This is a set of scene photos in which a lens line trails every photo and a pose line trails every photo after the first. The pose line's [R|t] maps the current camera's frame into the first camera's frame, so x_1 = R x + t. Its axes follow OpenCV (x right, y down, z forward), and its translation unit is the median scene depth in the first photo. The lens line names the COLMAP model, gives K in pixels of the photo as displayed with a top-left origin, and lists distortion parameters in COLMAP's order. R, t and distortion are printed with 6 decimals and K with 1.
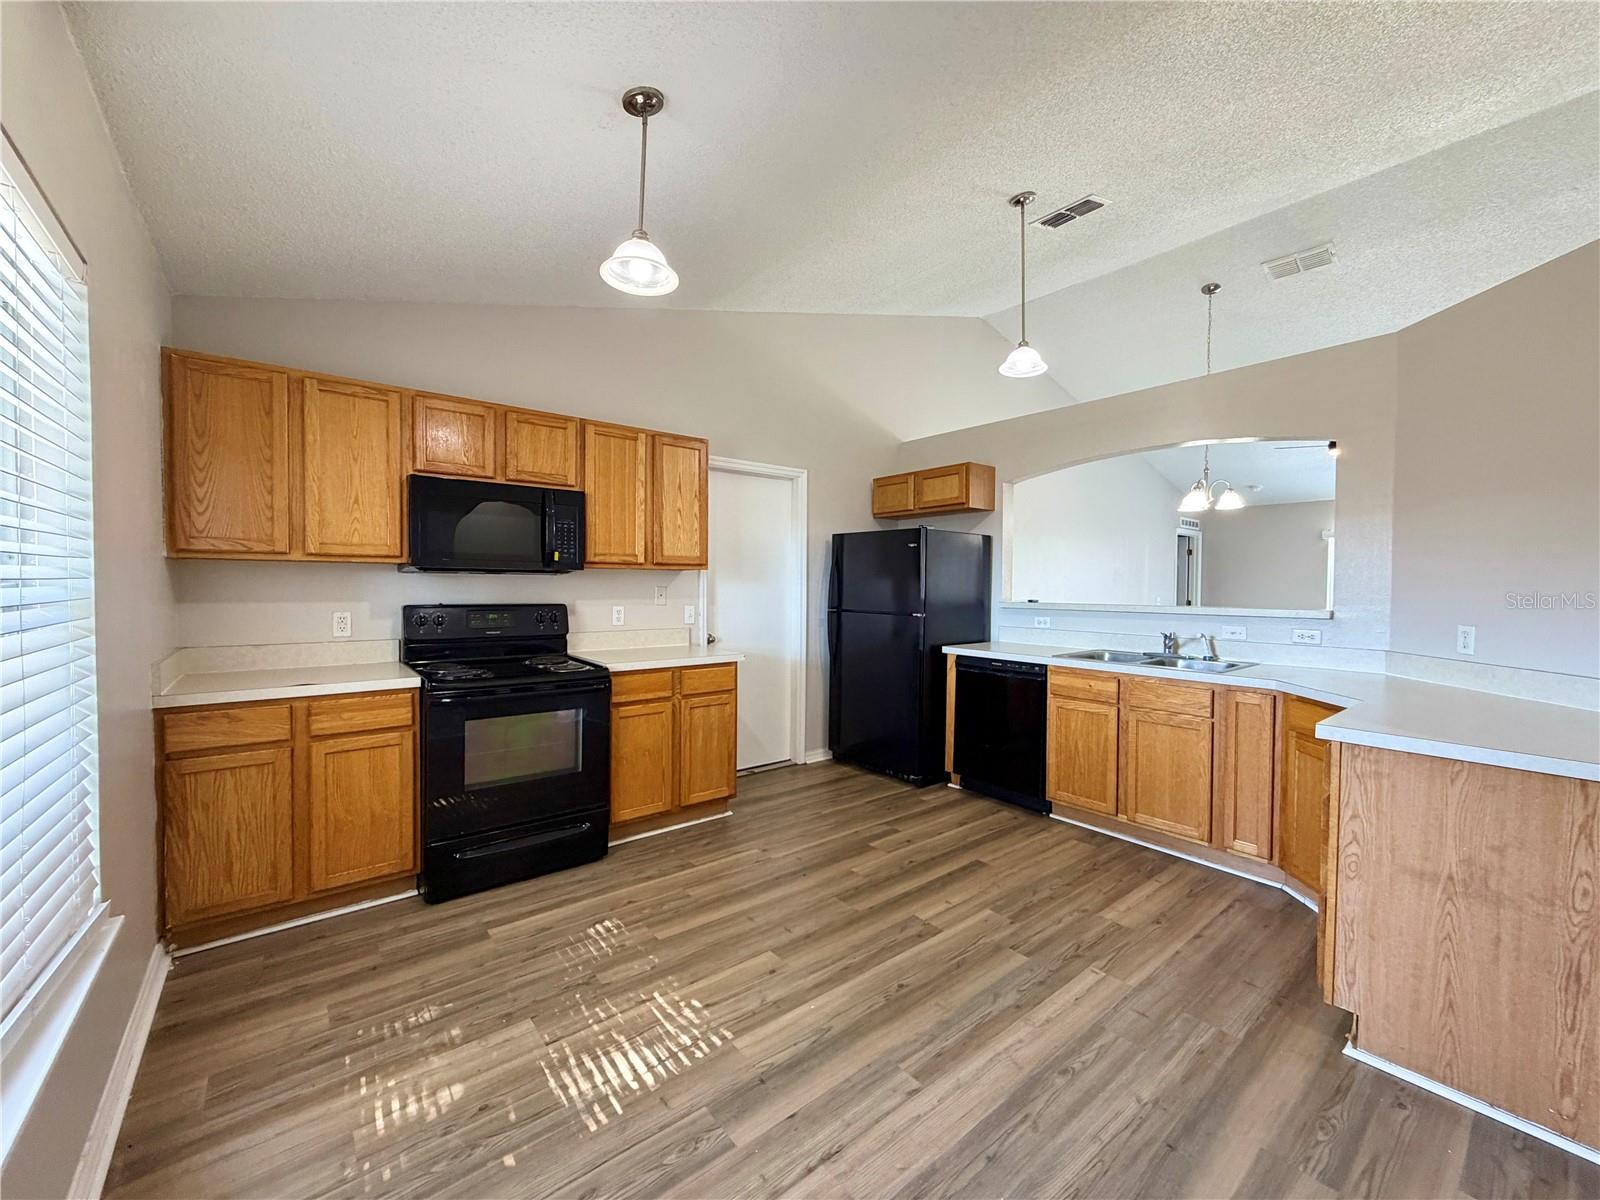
lens RADIAL K [[636.7, 0, 798.9], [0, 636.7, 601.0], [0, 0, 1]] dist [0.000665, -0.000627]
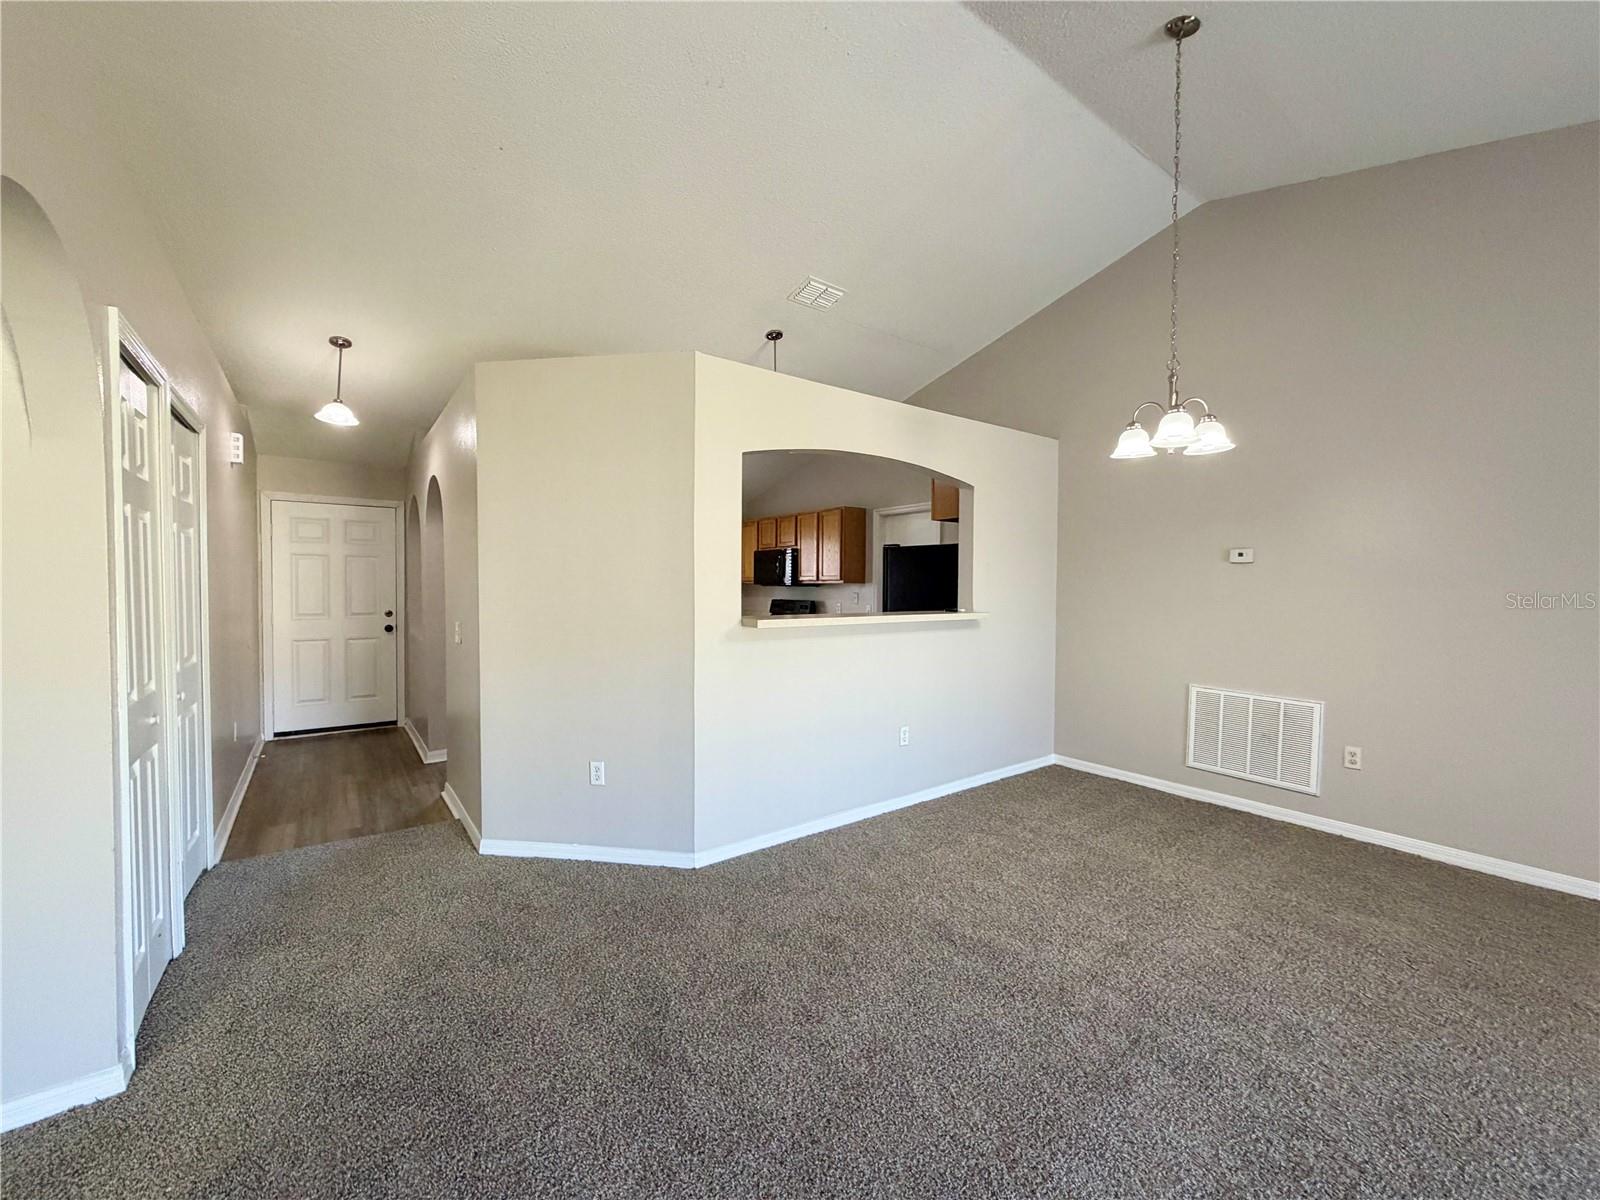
lens RADIAL K [[636.7, 0, 796.3], [0, 636.7, 597.6], [0, 0, 1]] dist [0.000665, -0.000627]
pose [[-0.040718, 0.011294, -0.999107, 1.885077], [-0.029626, 0.999483, 0.012506, -0.035083], [0.998731, 0.030109, -0.040362, 1.151711]]
